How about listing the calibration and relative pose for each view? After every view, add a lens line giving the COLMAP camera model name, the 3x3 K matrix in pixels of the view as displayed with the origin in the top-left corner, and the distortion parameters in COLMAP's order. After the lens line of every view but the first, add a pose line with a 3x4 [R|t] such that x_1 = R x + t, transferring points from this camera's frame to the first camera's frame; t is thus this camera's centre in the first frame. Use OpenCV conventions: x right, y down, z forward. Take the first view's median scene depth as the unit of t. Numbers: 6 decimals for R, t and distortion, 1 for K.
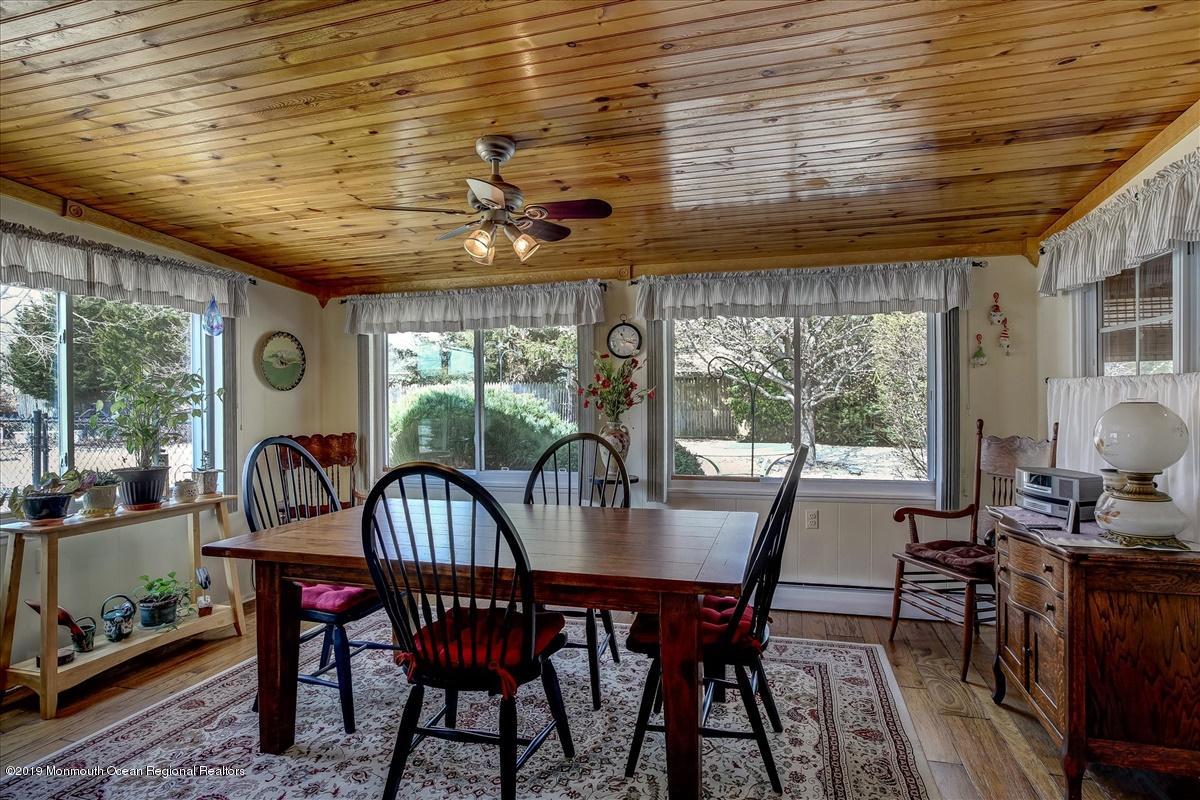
lens RADIAL K [[636.0, 0, 613.1], [0, 636.0, 399.1], [0, 0, 1]] dist [-0.038607, 0.017865]
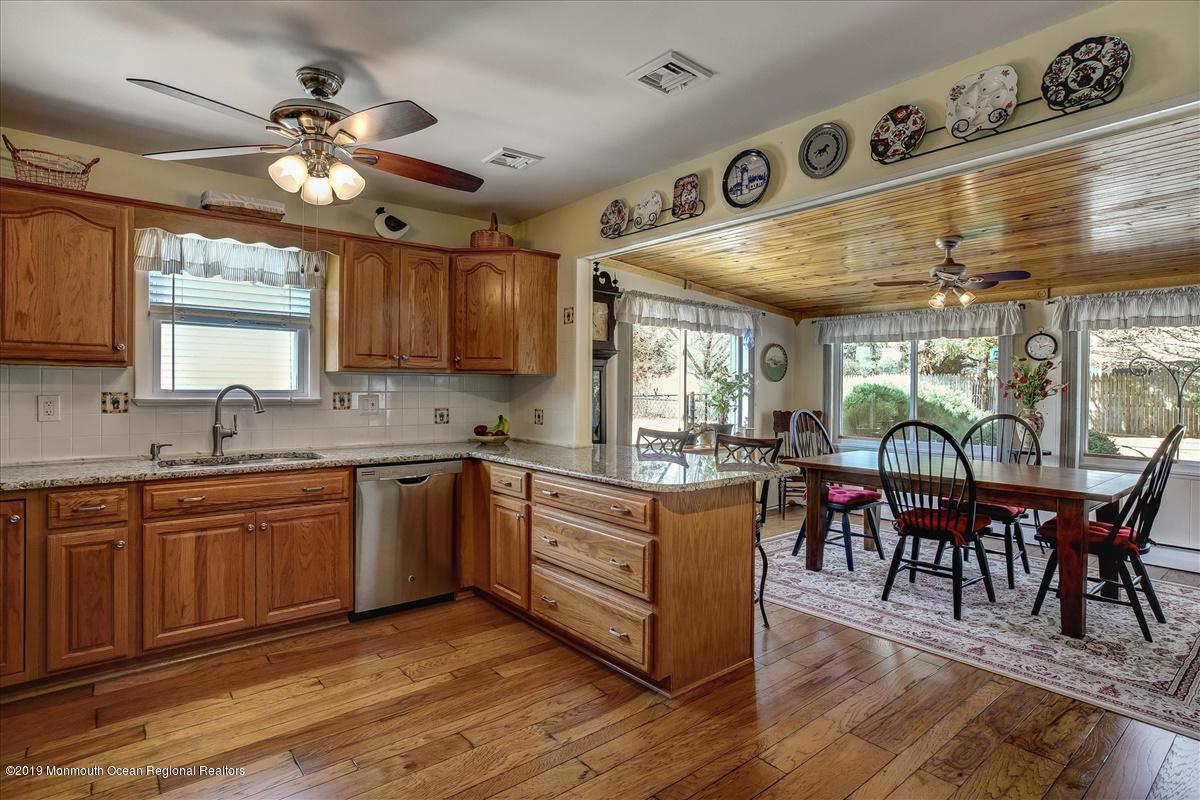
lens RADIAL K [[636.0, 0, 588.9], [0, 636.0, 388.5], [0, 0, 1]] dist [-0.038607, 0.017865]
pose [[0.816701, 0.019115, -0.576744, 0.003539], [-0.018113, 0.999808, 0.007487, 0.000088], [0.576776, 0.004332, 0.816891, -0.663627]]
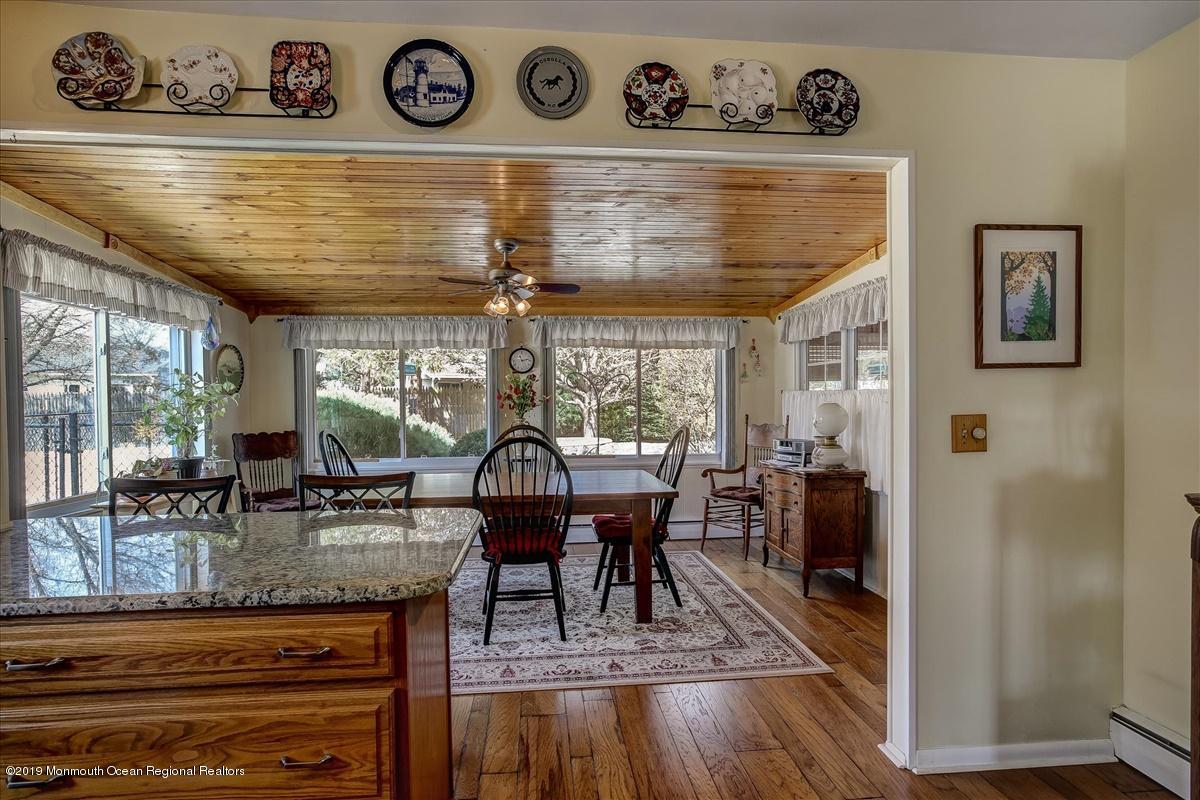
lens RADIAL K [[636.0, 0, 608.7], [0, 636.0, 415.2], [0, 0, 1]] dist [-0.038607, 0.017865]
pose [[0.920498, -0.007668, 0.390672, -0.412564], [0.000606, 0.999834, 0.018198, 0.002580], [-0.390747, -0.016514, 0.920350, -0.411738]]
